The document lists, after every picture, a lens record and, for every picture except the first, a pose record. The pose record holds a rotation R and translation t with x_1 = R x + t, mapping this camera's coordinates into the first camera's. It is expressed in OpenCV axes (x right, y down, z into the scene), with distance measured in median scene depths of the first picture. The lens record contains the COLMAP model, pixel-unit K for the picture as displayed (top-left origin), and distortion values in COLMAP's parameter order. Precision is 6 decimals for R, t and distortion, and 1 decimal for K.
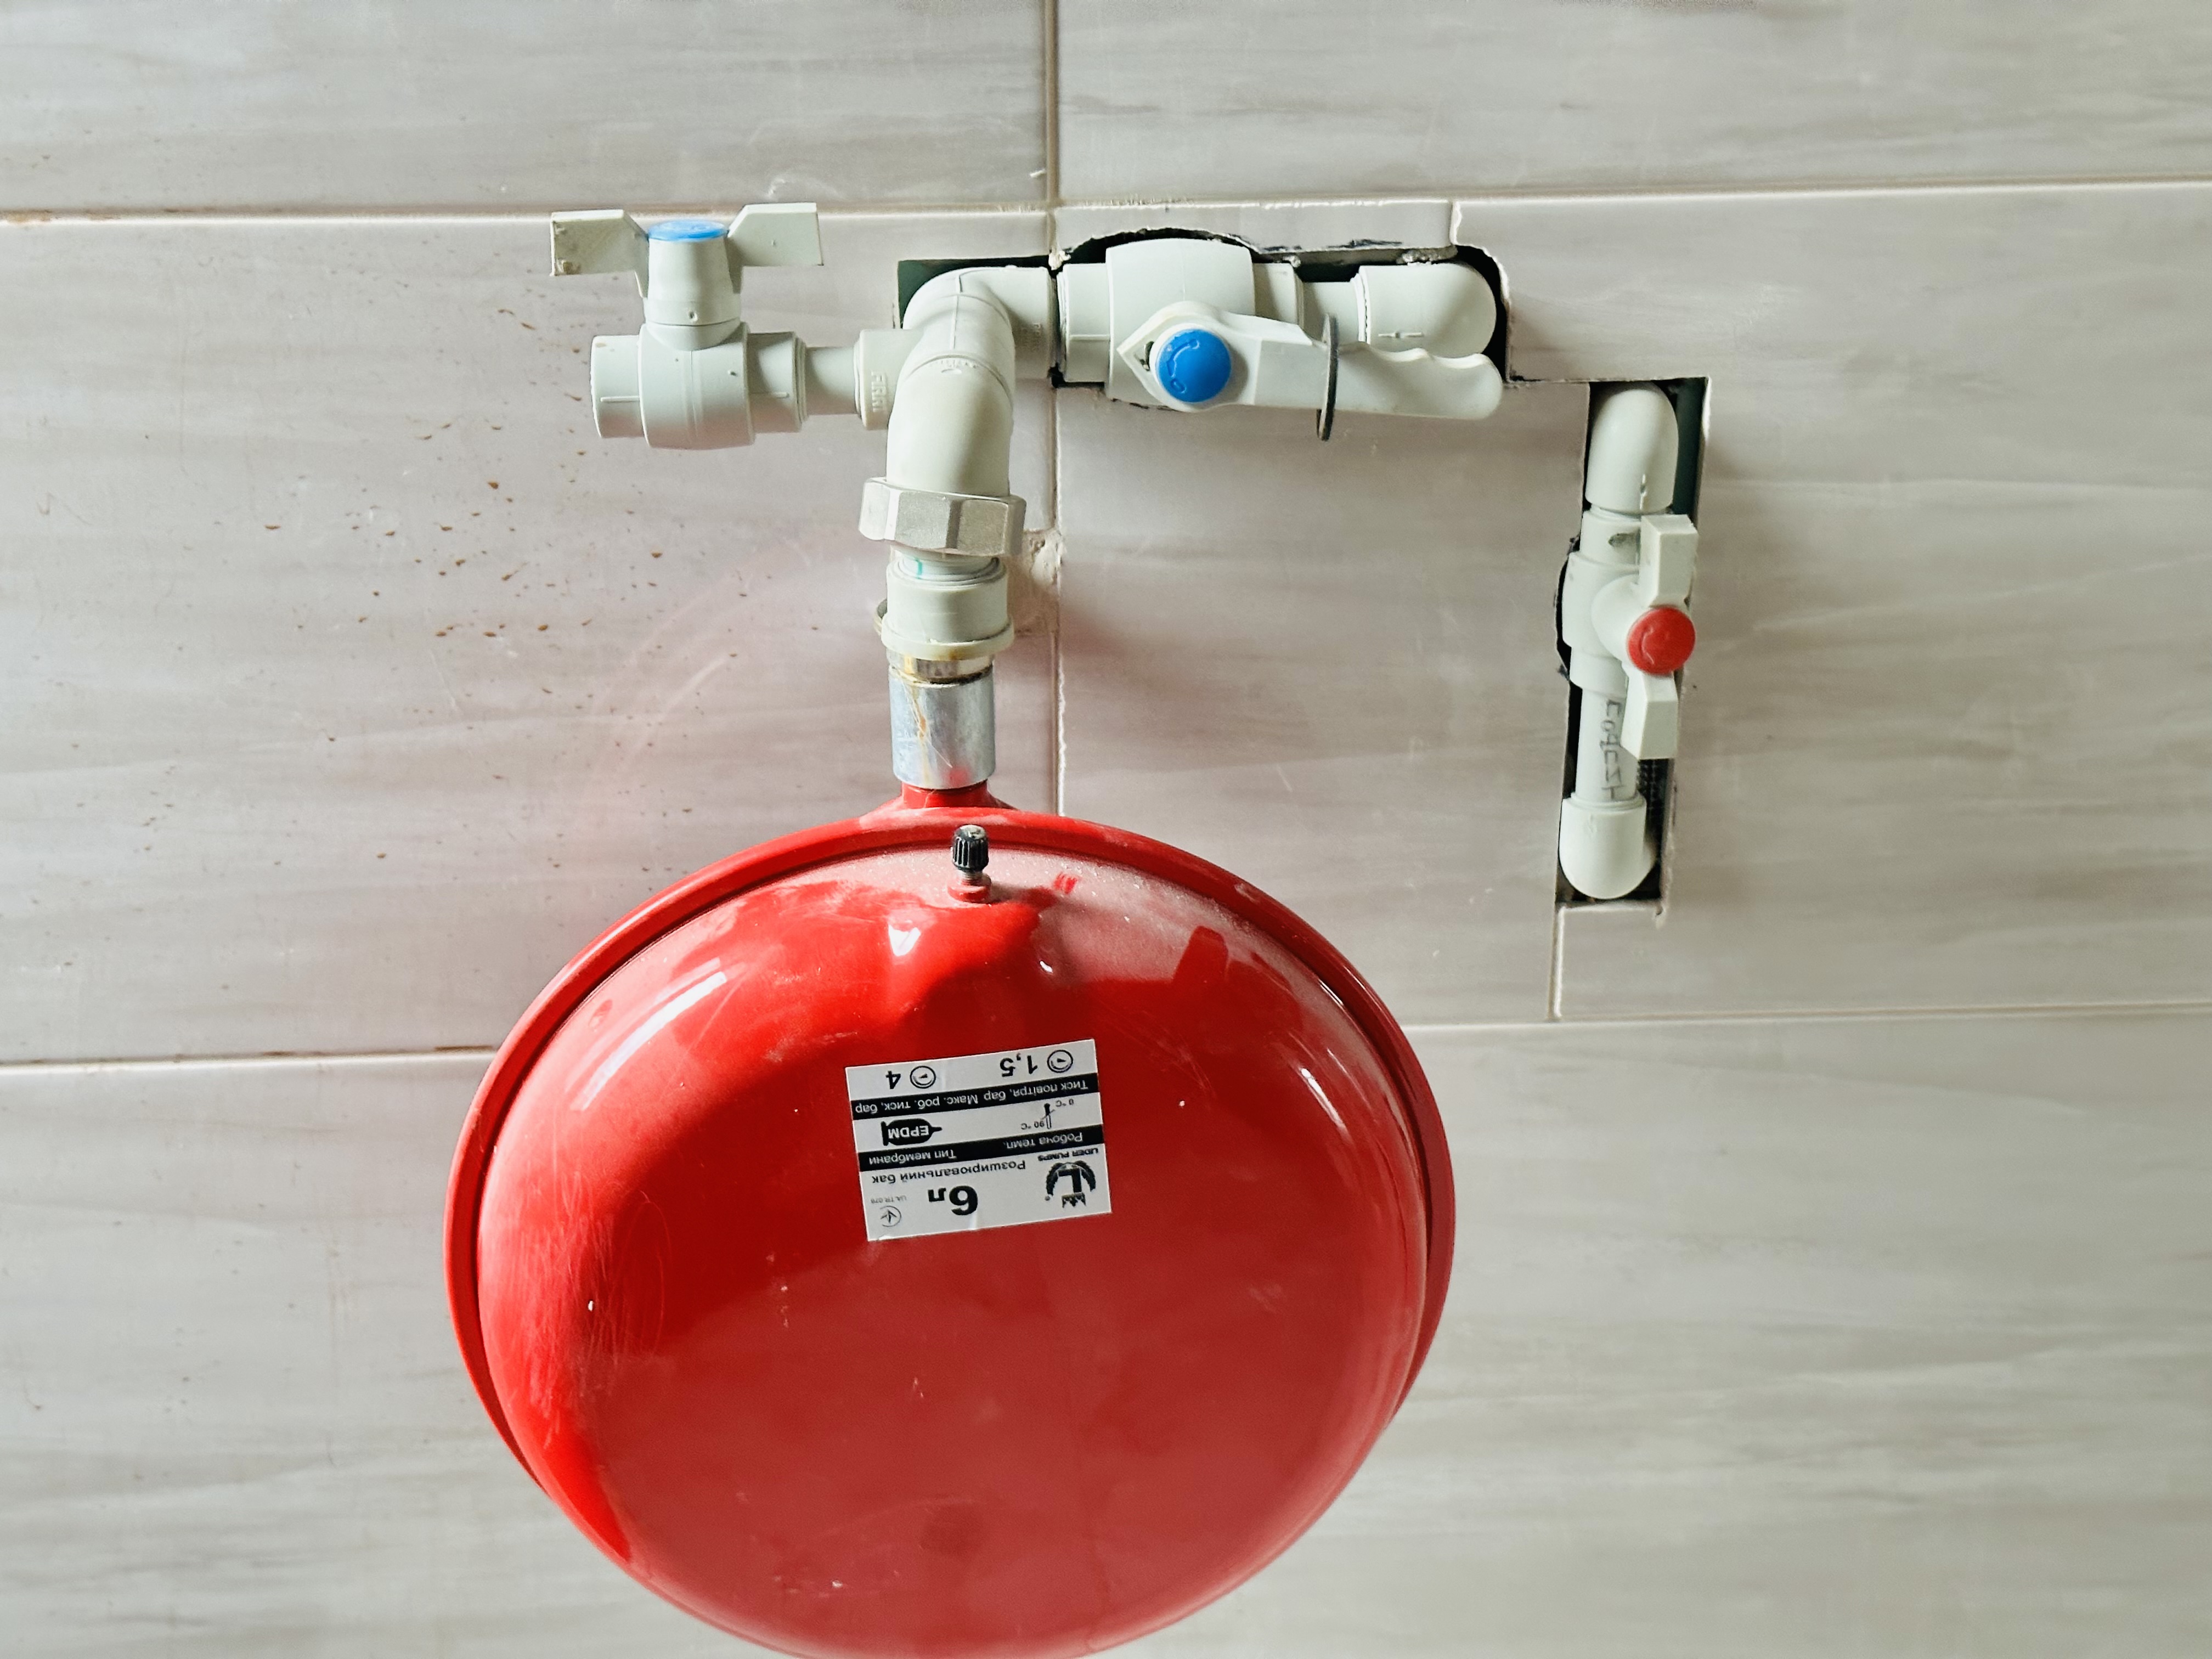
lens RADIAL K [[3105.2, 0, 1108.2], [0, 3105.2, 819.7], [0, 0, 1]] dist [0.102734, 0.000000]
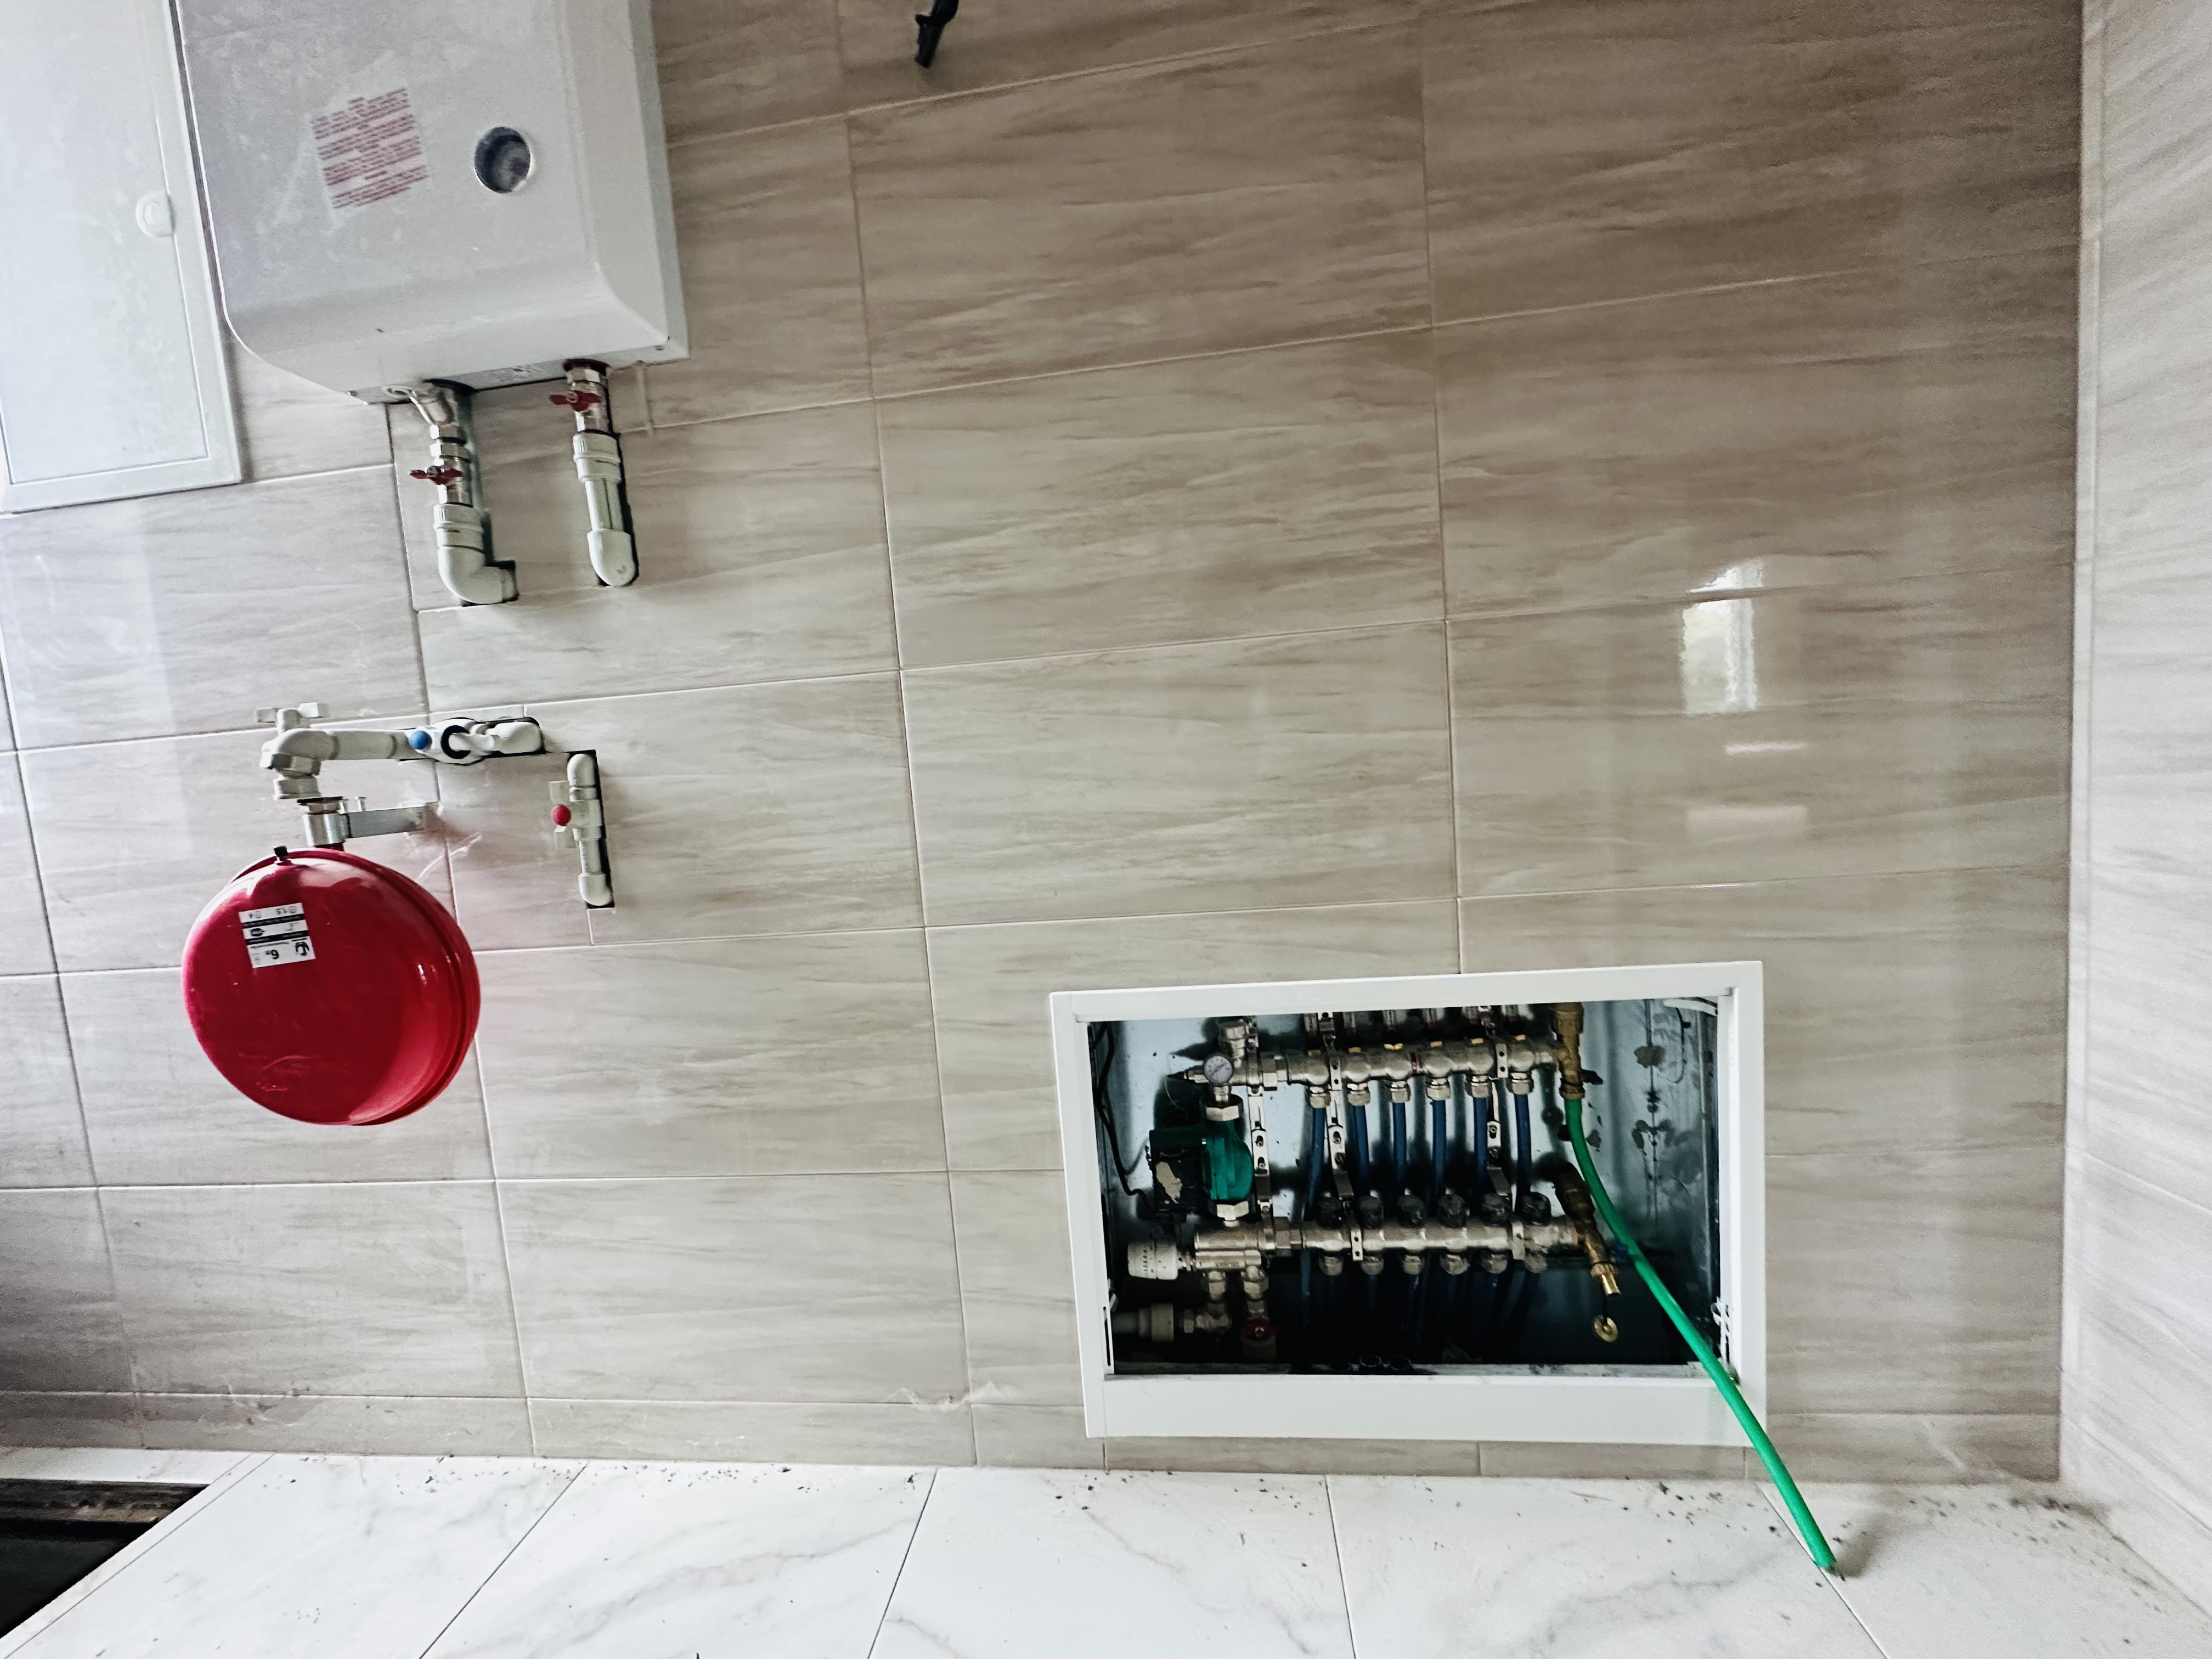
lens RADIAL K [[878.7, 0, 1112.0], [0, 878.7, 826.4], [0, 0, 1]] dist [-0.005399, 0.000914]
pose [[0.984584, -0.055936, -0.165725, 0.947773], [0.000245, 0.947925, -0.318494, 0.269400], [0.174910, 0.313544, 0.933326, 0.176574]]
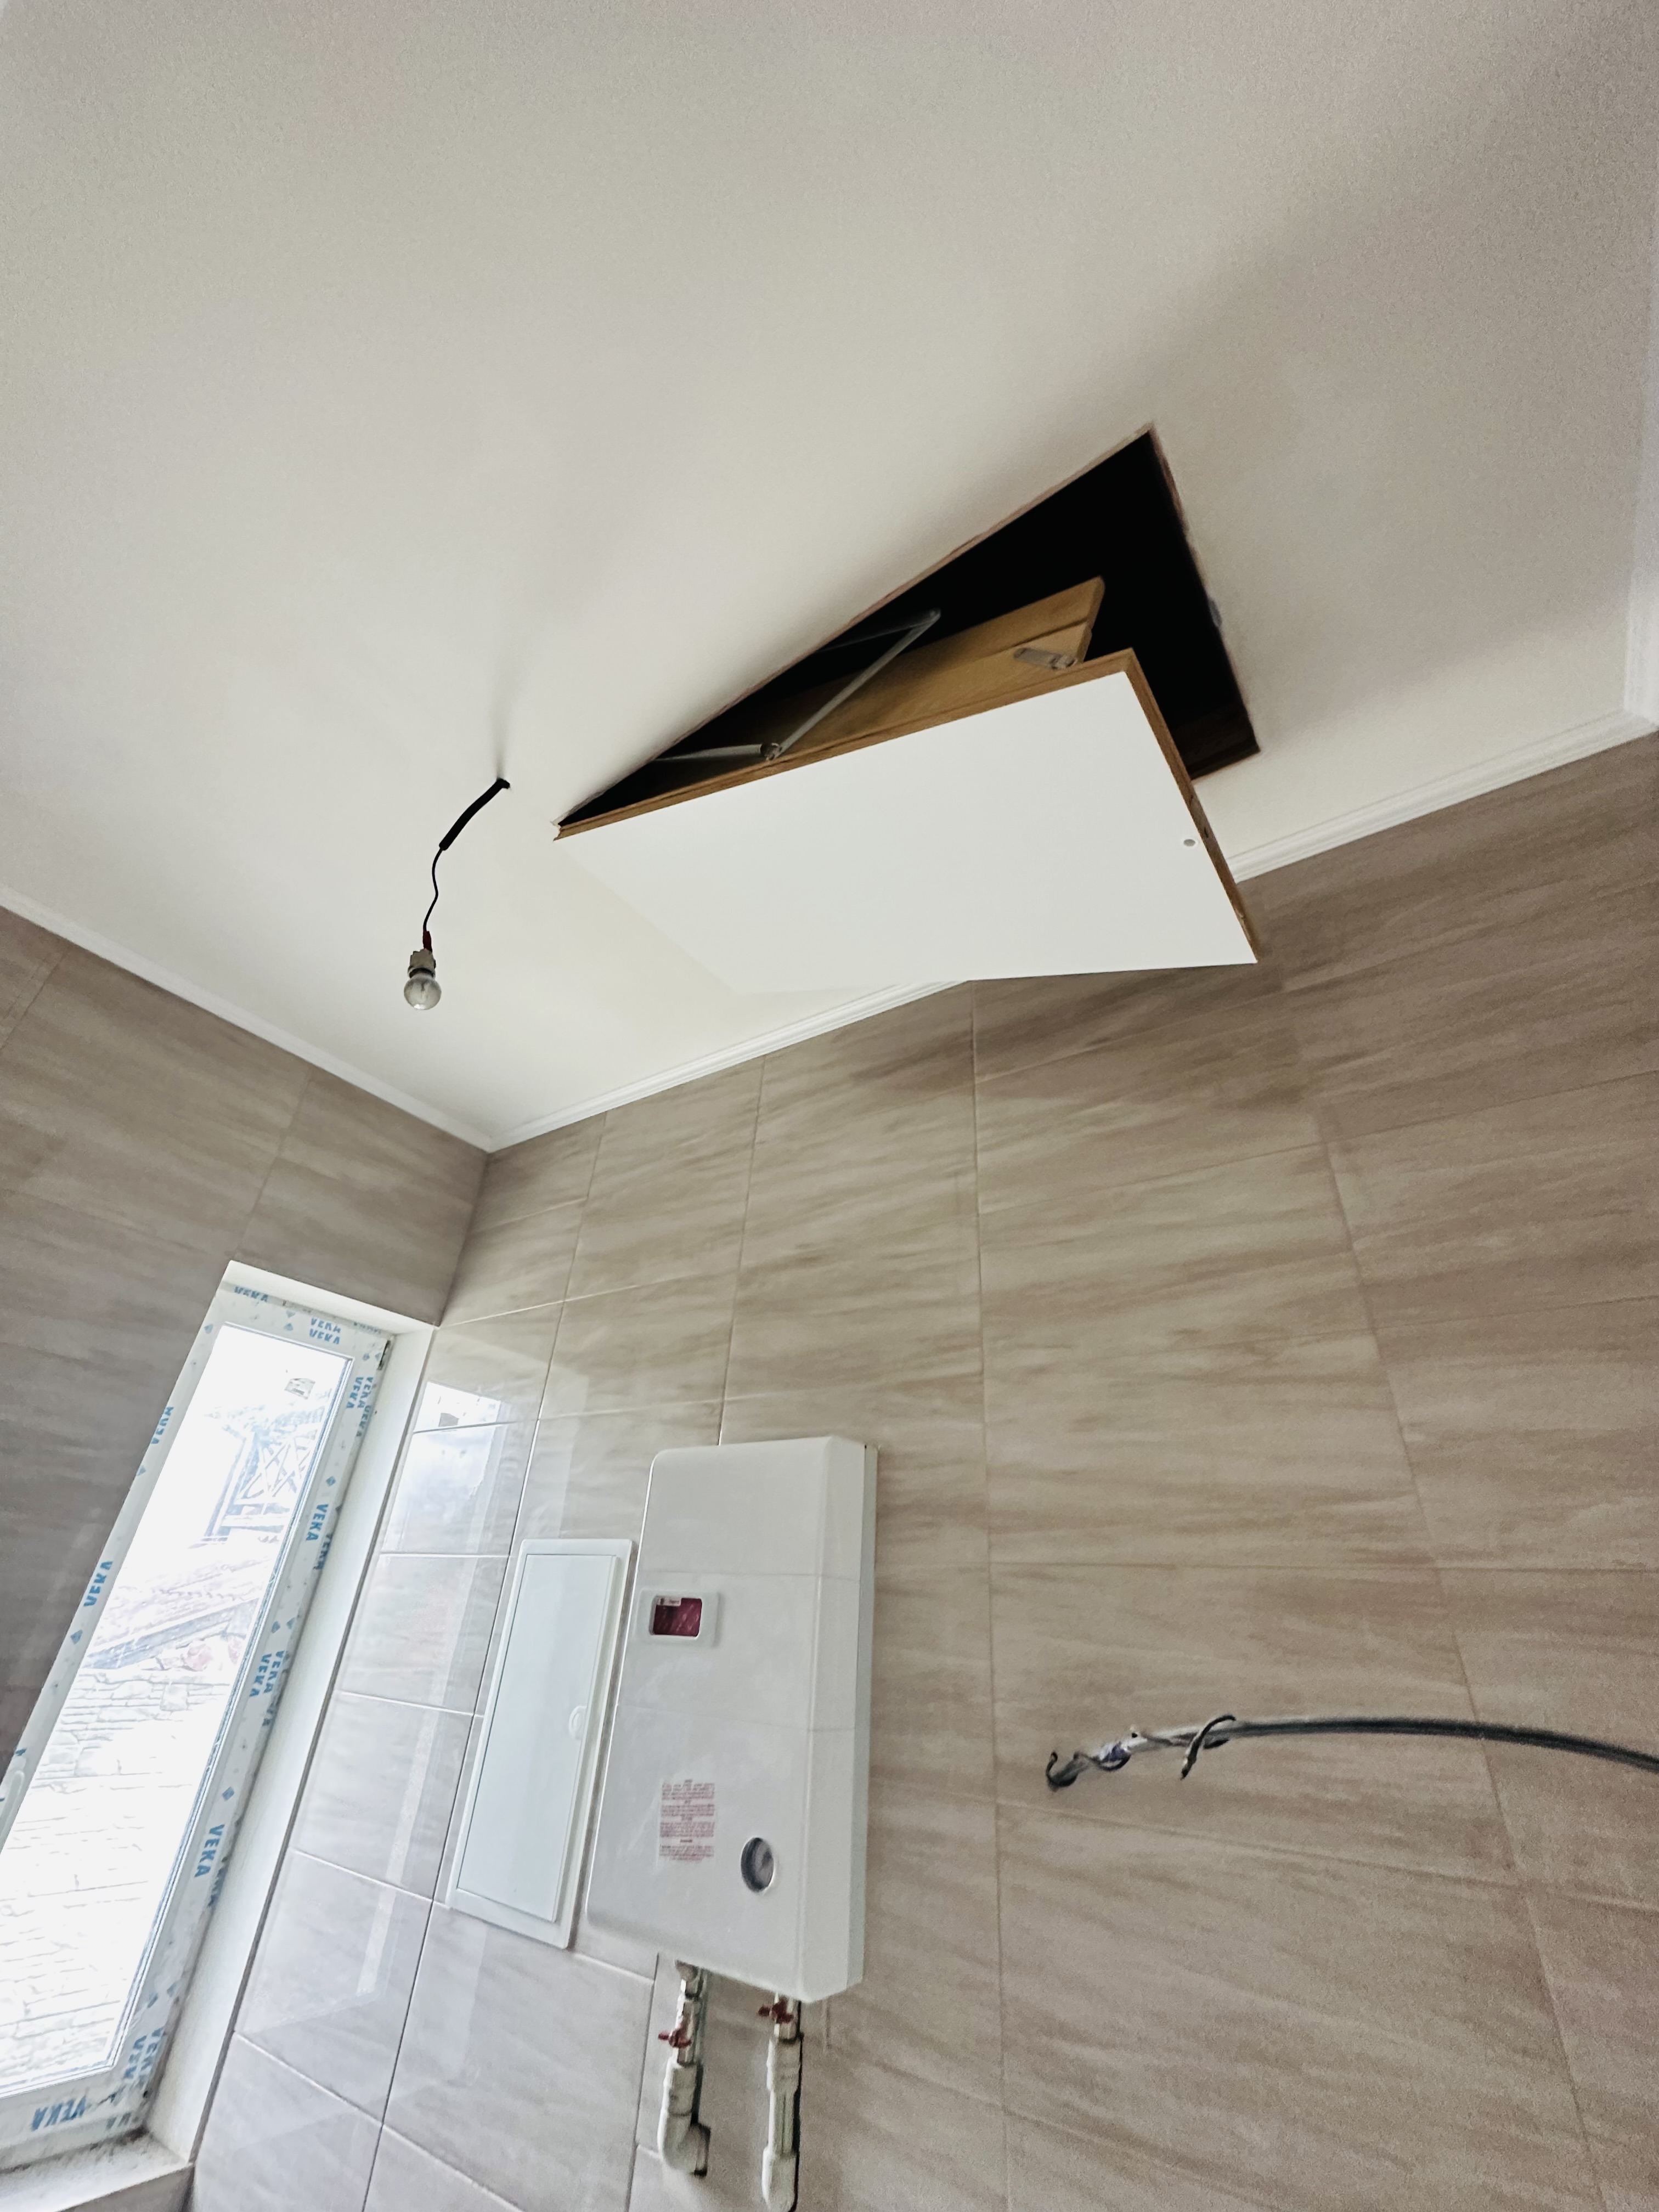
lens RADIAL K [[878.7, 0, 835.3], [0, 878.7, 1113.6], [0, 0, 1]] dist [-0.005399, 0.000914]
pose [[0.787852, -0.270494, -0.553283, 1.297778], [-0.304465, 0.609854, -0.731696, -0.374250], [0.535341, 0.744924, 0.398119, -0.527877]]
